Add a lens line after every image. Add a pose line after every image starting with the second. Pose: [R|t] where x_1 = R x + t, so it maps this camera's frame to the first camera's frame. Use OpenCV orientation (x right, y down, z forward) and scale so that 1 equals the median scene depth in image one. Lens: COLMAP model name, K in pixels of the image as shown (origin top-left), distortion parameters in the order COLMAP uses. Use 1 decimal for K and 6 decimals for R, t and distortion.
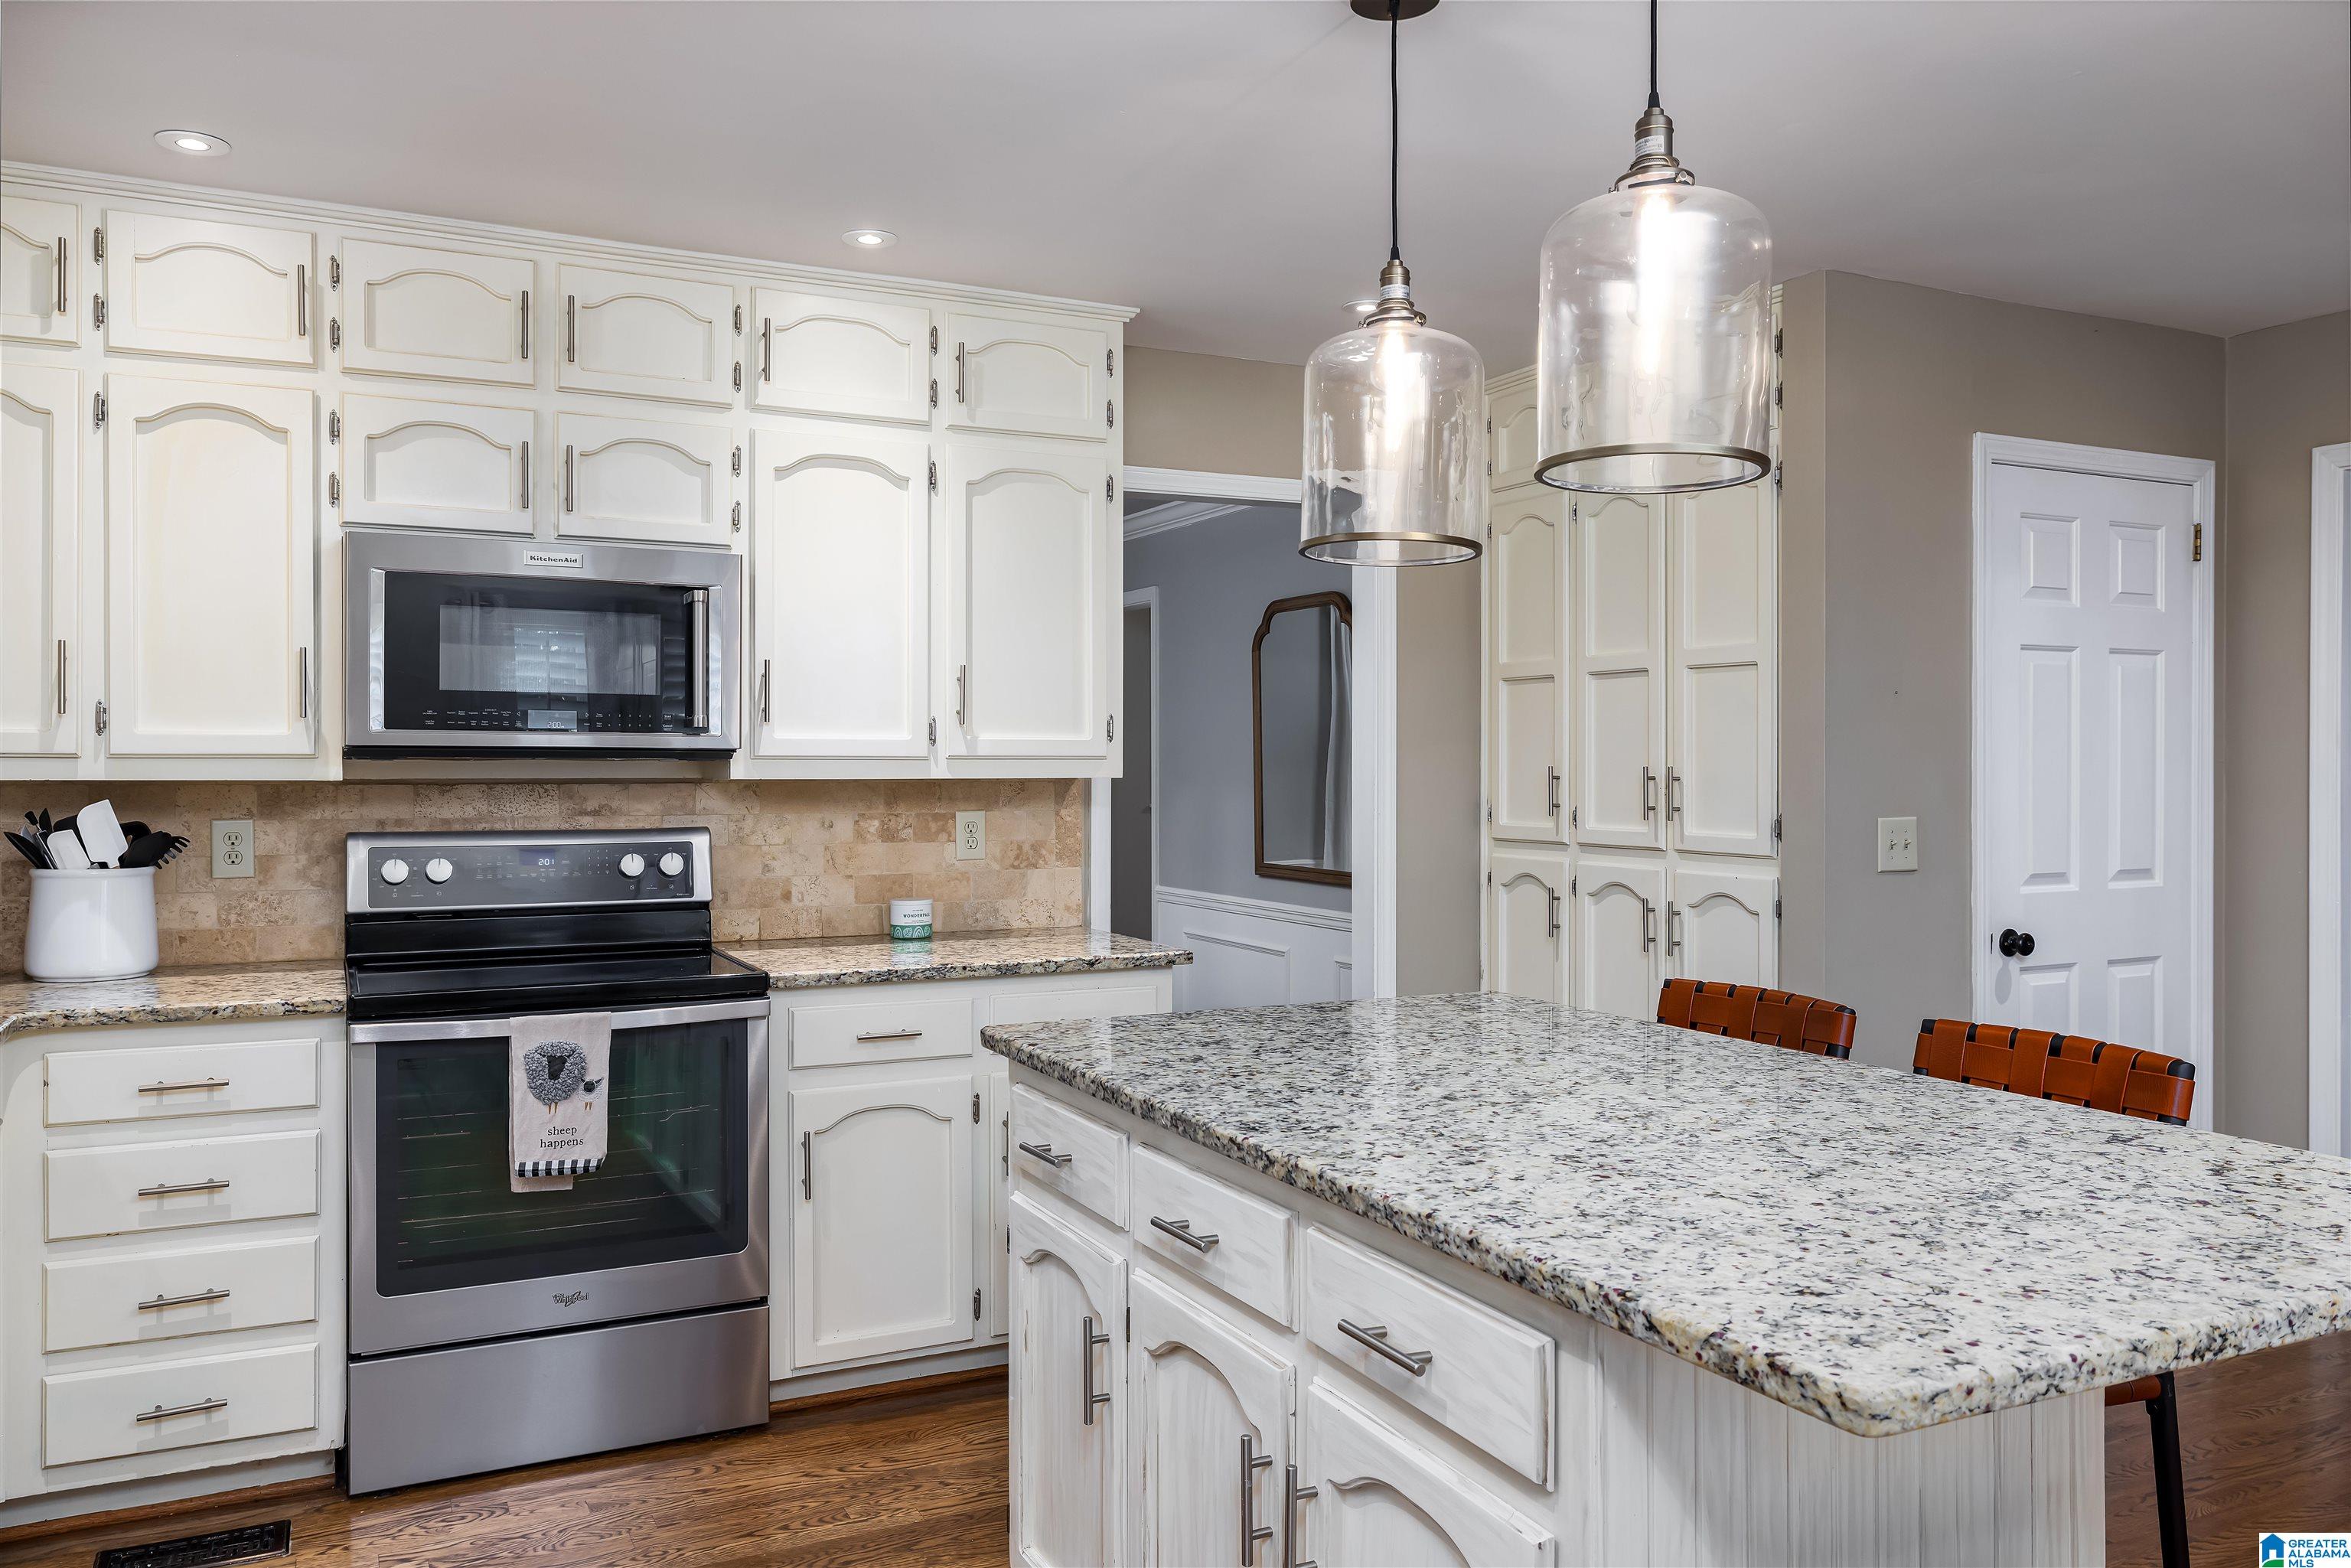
lens RADIAL K [[1689.4, 0, 1172.6], [0, 1689.4, 789.3], [0, 0, 1]] dist [-0.000743, 0.001542]
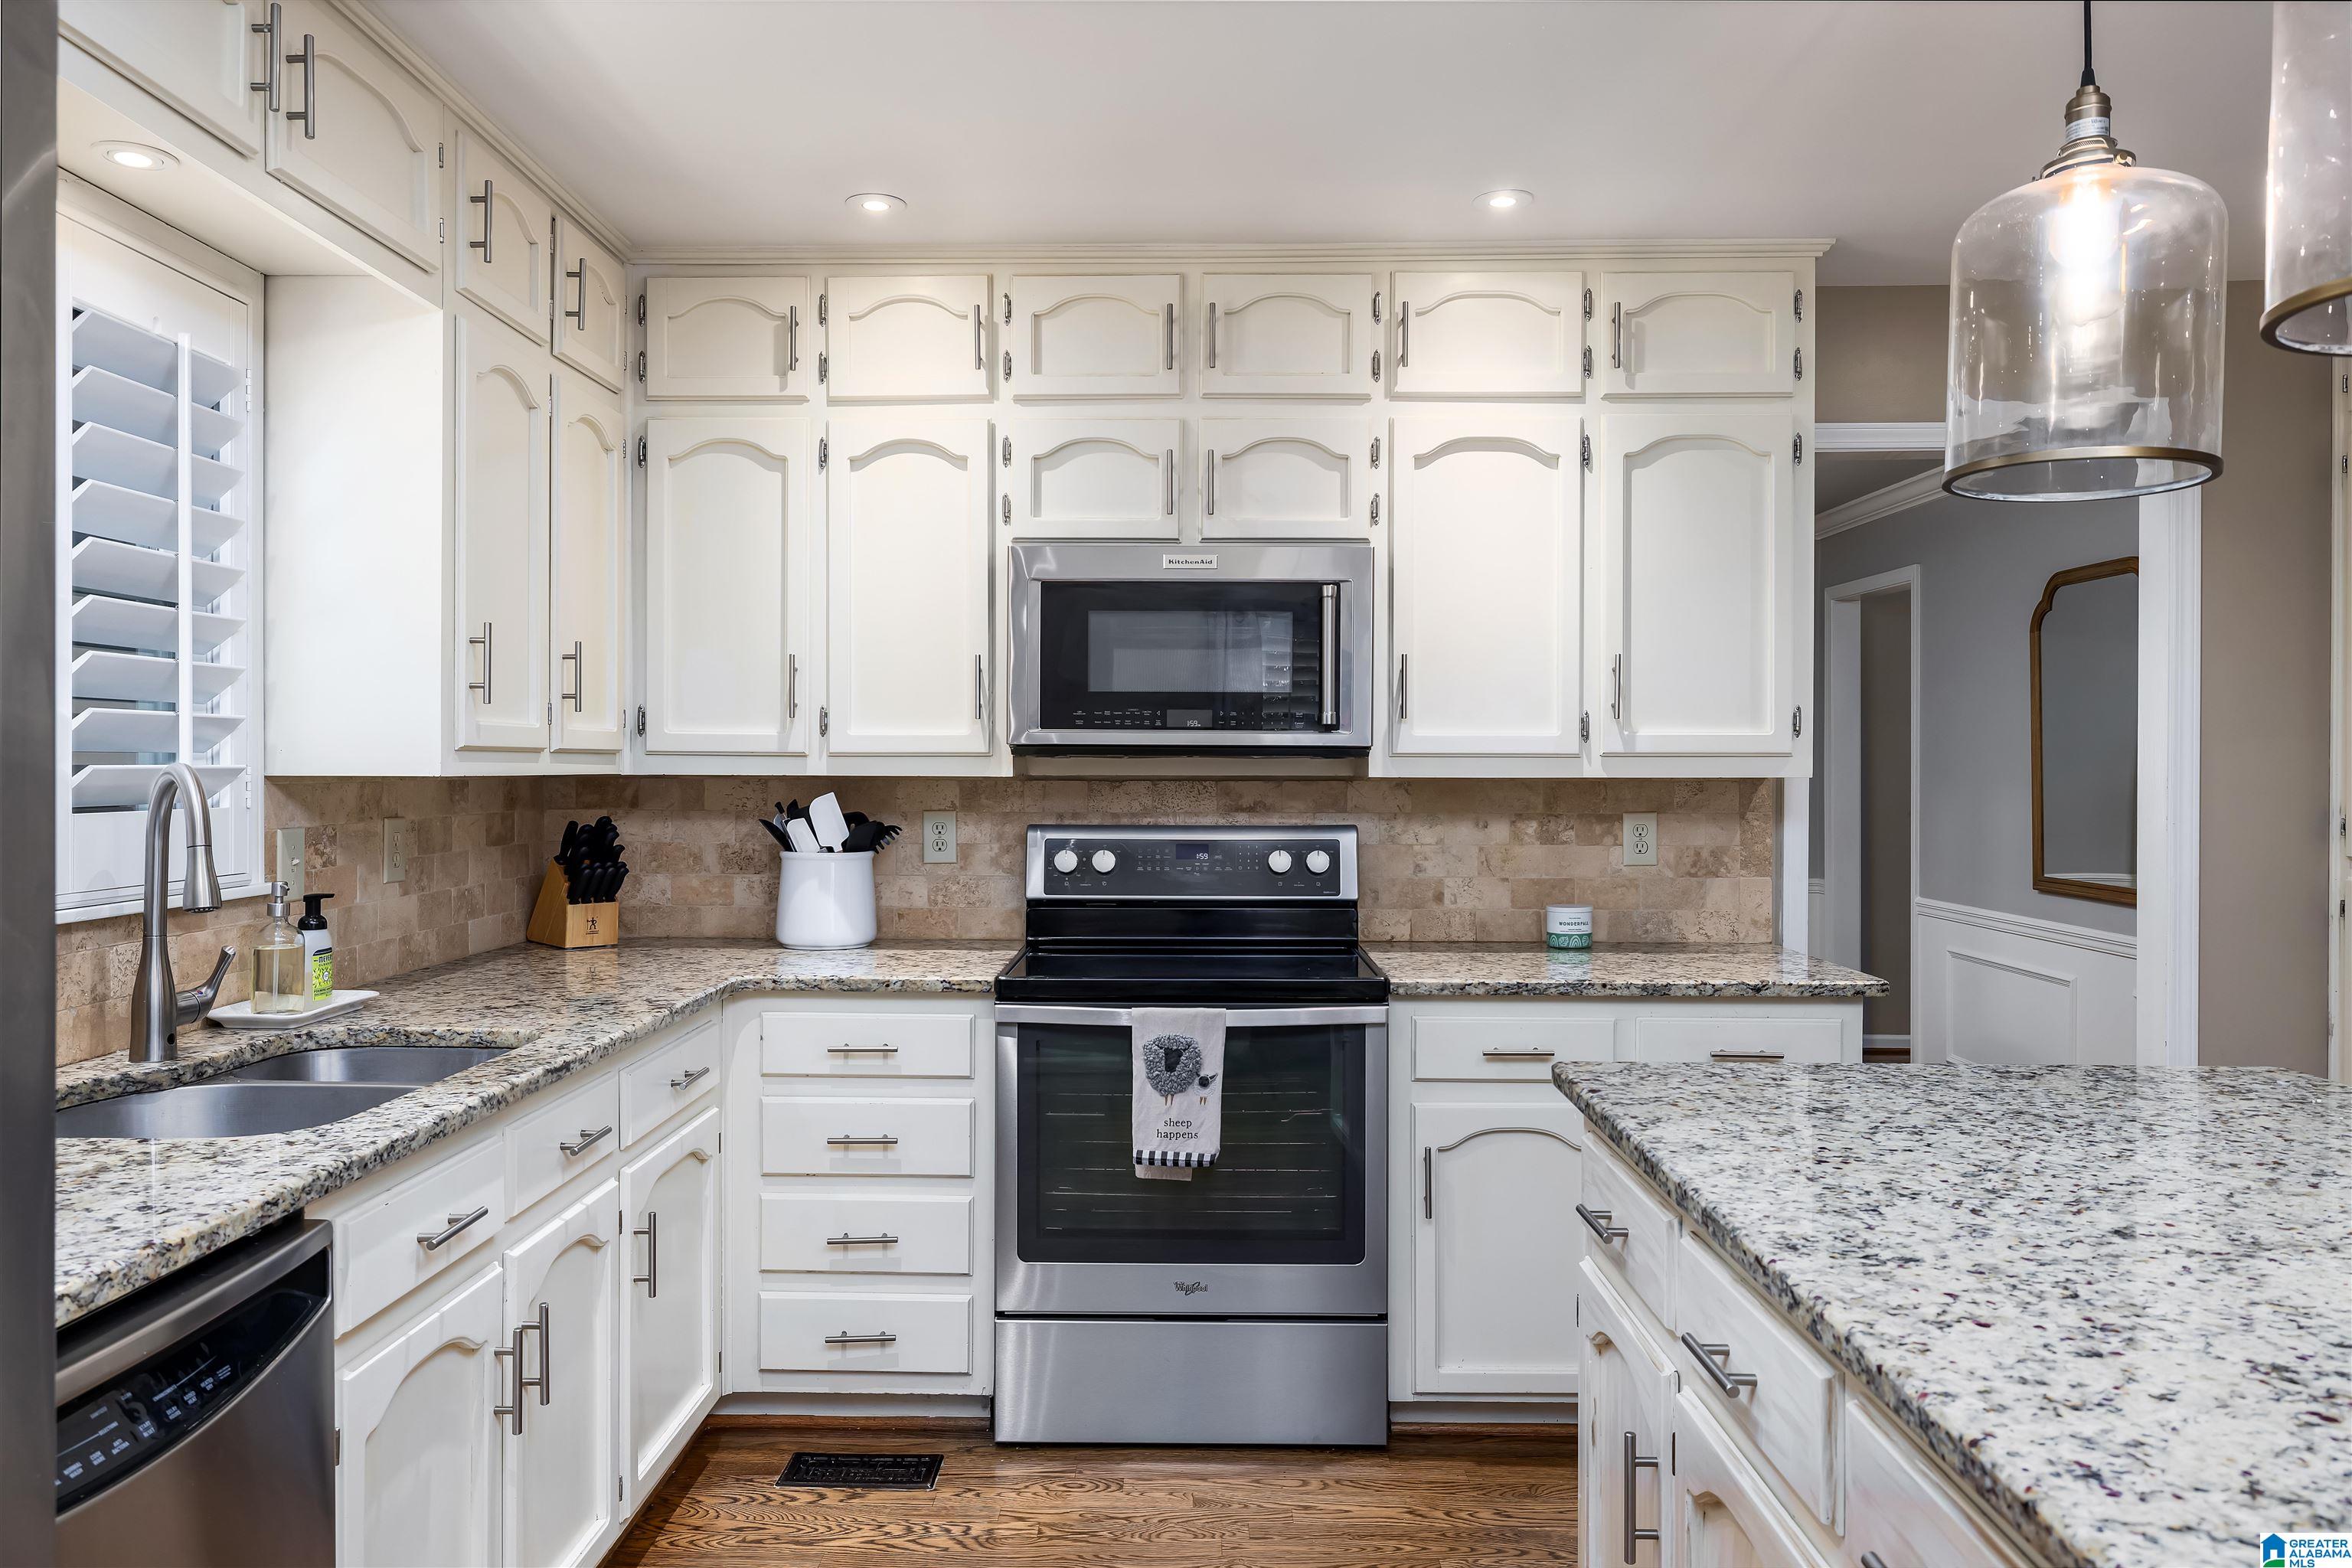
lens RADIAL K [[1597.4, 0, 1176.0], [0, 1597.4, 784.0], [0, 0, 1]] dist [0.005391, -0.002598]
pose [[0.887061, 0.006937, -0.461600, 0.076927], [-0.007391, 0.999972, 0.000824, -0.002330], [0.461593, 0.002681, 0.887088, 0.140724]]
